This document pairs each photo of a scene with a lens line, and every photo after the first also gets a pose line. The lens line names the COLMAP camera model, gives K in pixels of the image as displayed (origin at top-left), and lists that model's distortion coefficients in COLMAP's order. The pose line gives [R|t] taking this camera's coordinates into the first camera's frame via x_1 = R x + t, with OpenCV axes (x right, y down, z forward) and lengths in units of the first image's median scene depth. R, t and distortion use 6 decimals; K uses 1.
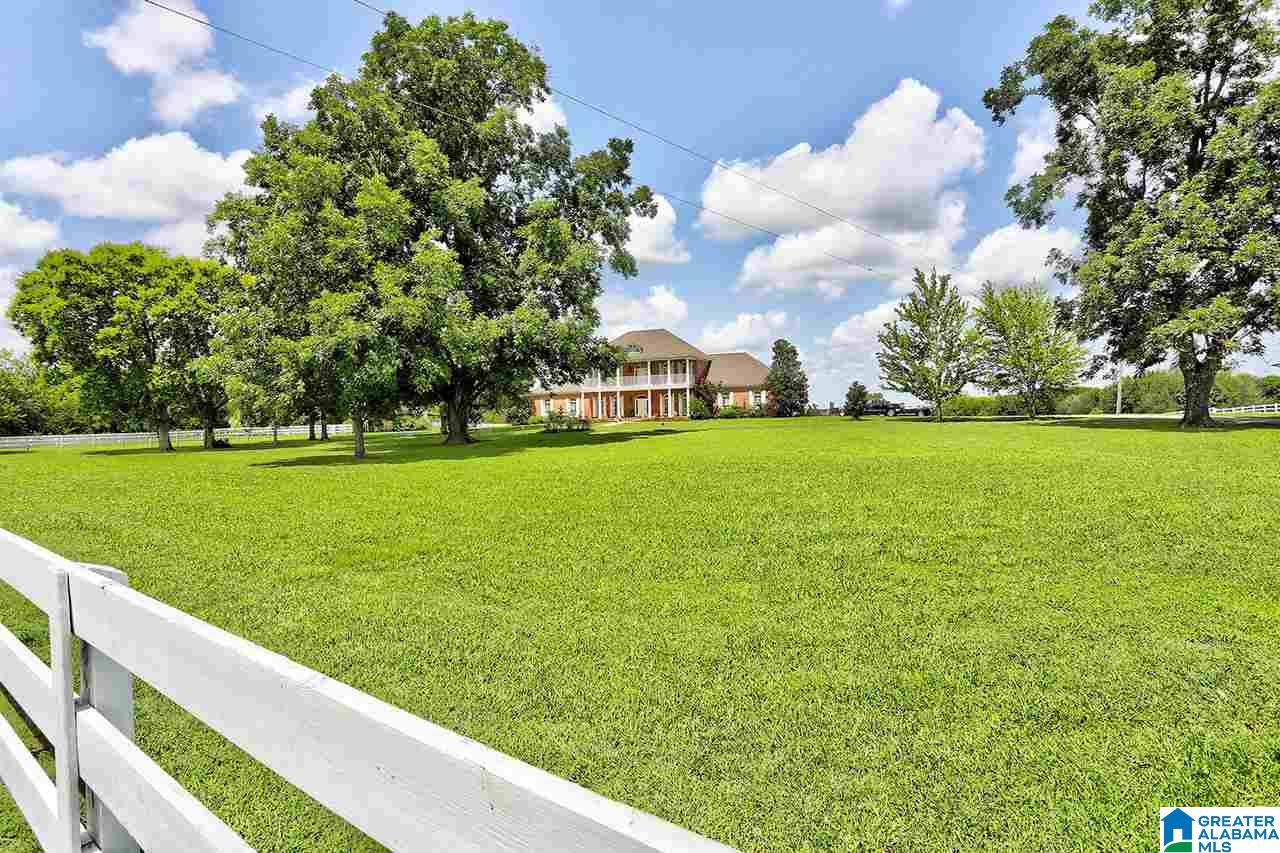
lens RADIAL K [[650.1, 0, 670.9], [0, 650.1, 416.0], [0, 0, 1]] dist [-0.015082, 0.003287]
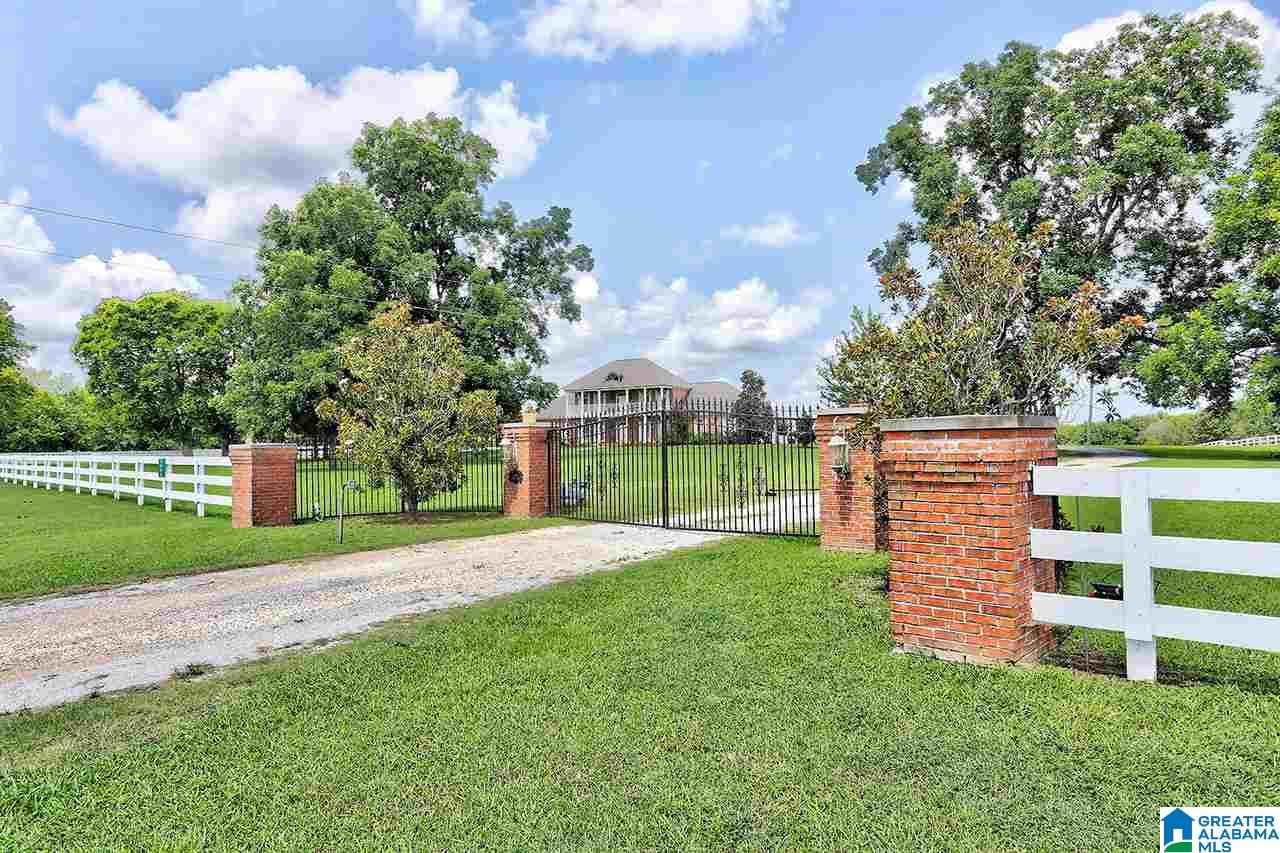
lens RADIAL K [[721.7, 0, 640.0], [0, 721.7, 420.1], [0, 0, 1]] dist [0.014977, 0.004061]
pose [[0.994119, 0.011774, -0.107653, 0.203153], [-0.014947, 0.999476, -0.028714, -0.002947], [0.107259, 0.030154, 0.993774, -0.269592]]
